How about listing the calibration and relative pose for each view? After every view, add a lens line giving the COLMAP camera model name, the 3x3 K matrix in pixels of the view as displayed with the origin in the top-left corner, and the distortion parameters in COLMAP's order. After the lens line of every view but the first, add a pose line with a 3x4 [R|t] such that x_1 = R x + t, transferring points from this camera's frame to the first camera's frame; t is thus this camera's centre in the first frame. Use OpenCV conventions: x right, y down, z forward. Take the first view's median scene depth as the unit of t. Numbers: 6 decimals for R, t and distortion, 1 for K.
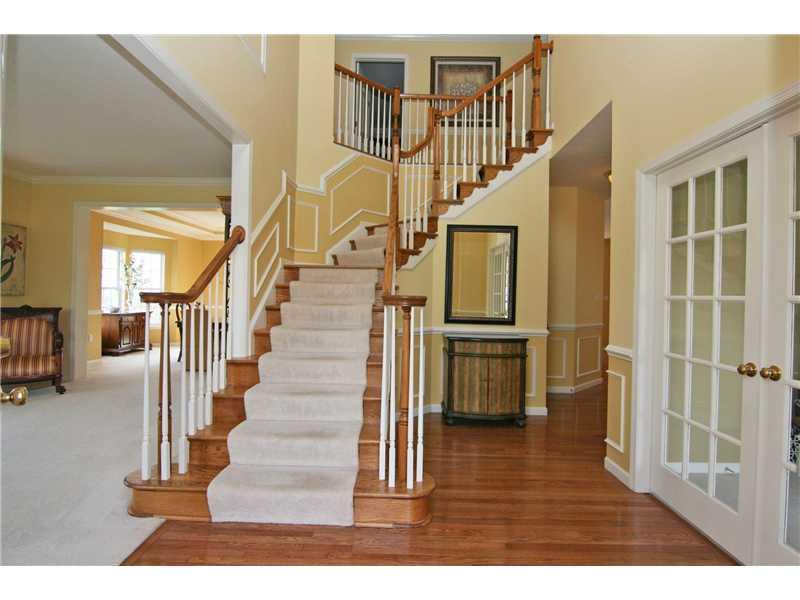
lens RADIAL K [[414.9, 0, 402.5], [0, 414.9, 294.4], [0, 0, 1]] dist [0.000738, -0.015112]
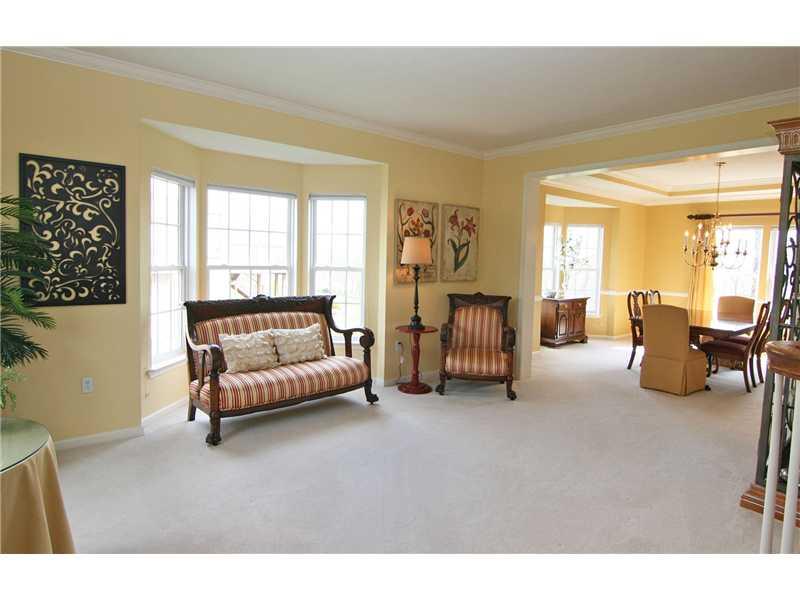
lens RADIAL K [[414.9, 0, 402.5], [0, 414.9, 294.4], [0, 0, 1]] dist [0.000738, -0.015112]
pose [[0.642054, 0.069767, -0.763479, -0.233803], [-0.007508, 0.996375, 0.084735, -0.037409], [0.766623, -0.048672, 0.640250, 0.196636]]
